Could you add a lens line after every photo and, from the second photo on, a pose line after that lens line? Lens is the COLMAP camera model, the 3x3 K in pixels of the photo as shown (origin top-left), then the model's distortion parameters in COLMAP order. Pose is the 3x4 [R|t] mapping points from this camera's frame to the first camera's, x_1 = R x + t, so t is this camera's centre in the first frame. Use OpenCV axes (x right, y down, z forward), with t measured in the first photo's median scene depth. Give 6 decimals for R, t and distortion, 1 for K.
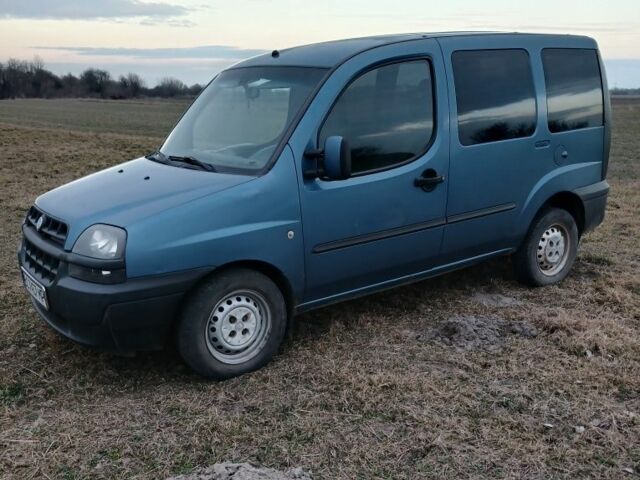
lens RADIAL K [[668.6, 0, 320.0], [0, 668.6, 240.0], [0, 0, 1]] dist [0.148601, -0.372786]
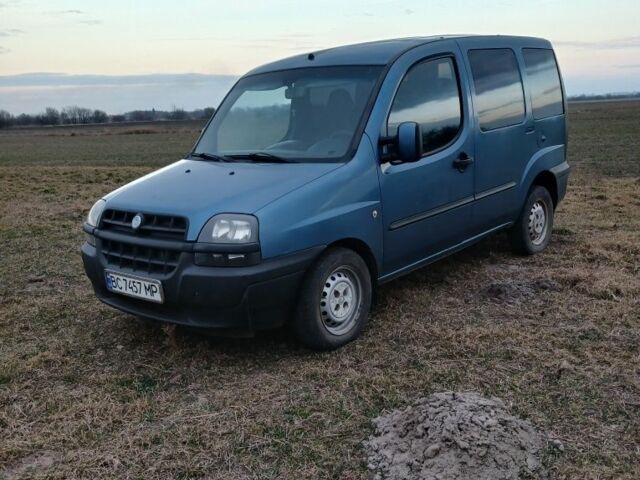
lens RADIAL K [[668.6, 0, 320.0], [0, 668.6, 240.0], [0, 0, 1]] dist [0.148601, -0.372786]
pose [[0.972495, -0.083238, 0.217544, -0.370579], [0.089922, 0.995728, -0.020992, 0.049206], [-0.214867, 0.039977, 0.975825, -0.059087]]
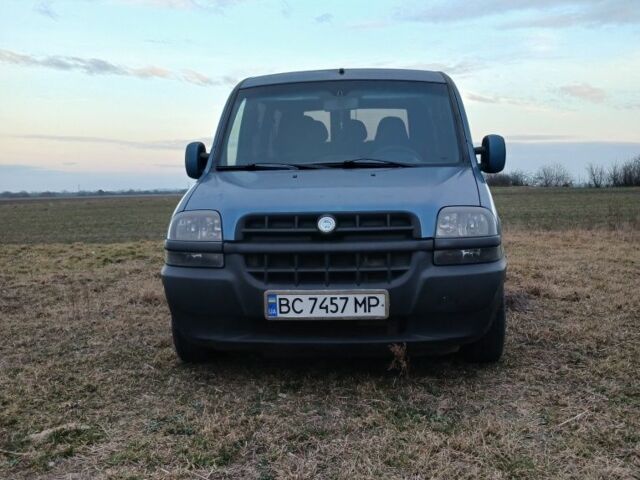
lens RADIAL K [[668.6, 0, 320.0], [0, 668.6, 240.0], [0, 0, 1]] dist [0.148601, -0.372786]
pose [[0.637383, -0.066595, 0.767664, -1.054982], [0.181916, 0.981101, -0.065932, 0.046487], [-0.748765, 0.181674, 0.637452, 0.491650]]
